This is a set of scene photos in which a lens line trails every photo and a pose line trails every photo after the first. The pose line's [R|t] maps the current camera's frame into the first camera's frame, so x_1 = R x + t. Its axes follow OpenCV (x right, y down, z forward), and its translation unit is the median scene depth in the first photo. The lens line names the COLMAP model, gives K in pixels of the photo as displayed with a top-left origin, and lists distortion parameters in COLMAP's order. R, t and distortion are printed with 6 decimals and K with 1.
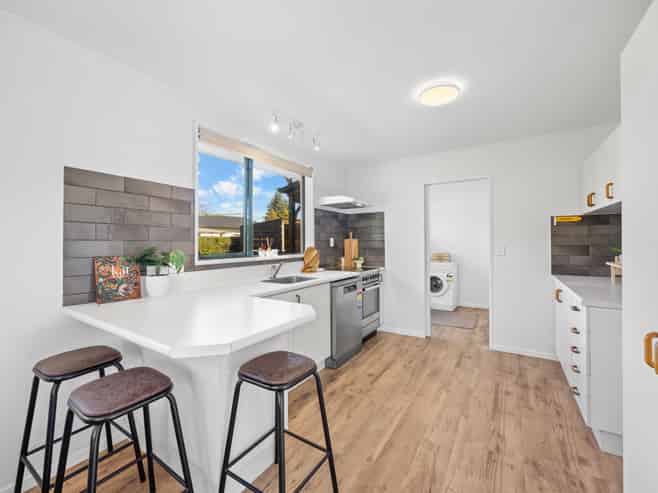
lens RADIAL K [[280.2, 0, 325.9], [0, 280.2, 242.3], [0, 0, 1]] dist [-0.000344, -0.000171]
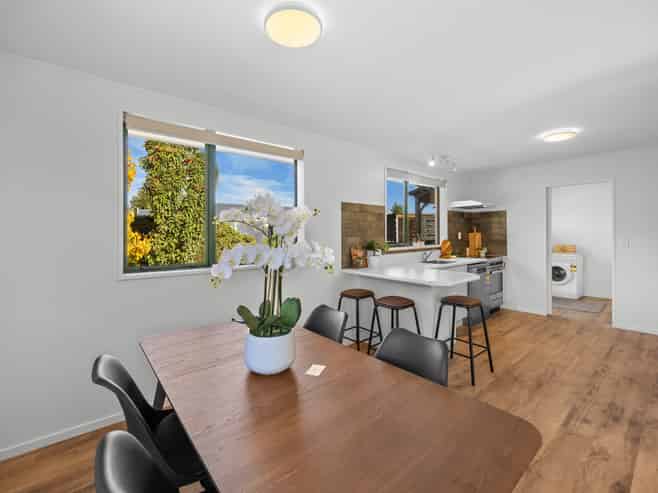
lens RADIAL K [[281.3, 0, 328.0], [0, 281.3, 235.3], [0, 0, 1]] dist [-0.000441, -0.000175]
pose [[0.950091, -0.002802, -0.311961, -0.164689], [0.005823, 0.999945, 0.008751, -0.018023], [0.311919, -0.010130, 0.950055, -0.446674]]
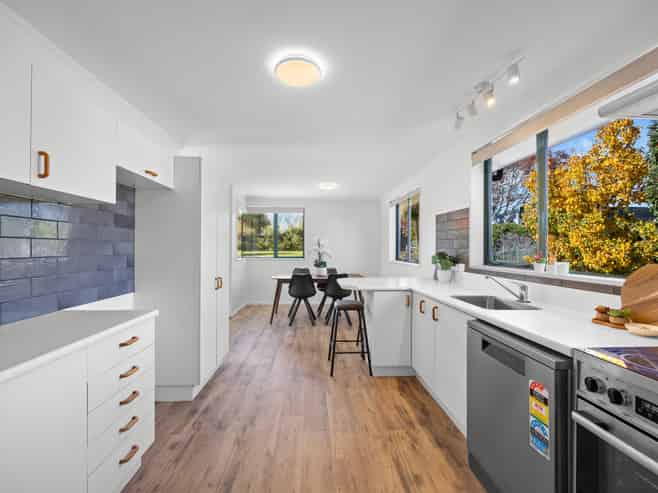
lens RADIAL K [[280.2, 0, 325.9], [0, 280.2, 242.3], [0, 0, 1]] dist [-0.000344, -0.000171]
pose [[-0.808162, -0.009335, -0.588886, 0.481344], [0.000495, 0.999863, -0.016529, -0.004771], [0.588960, -0.013650, -0.808047, 0.999845]]
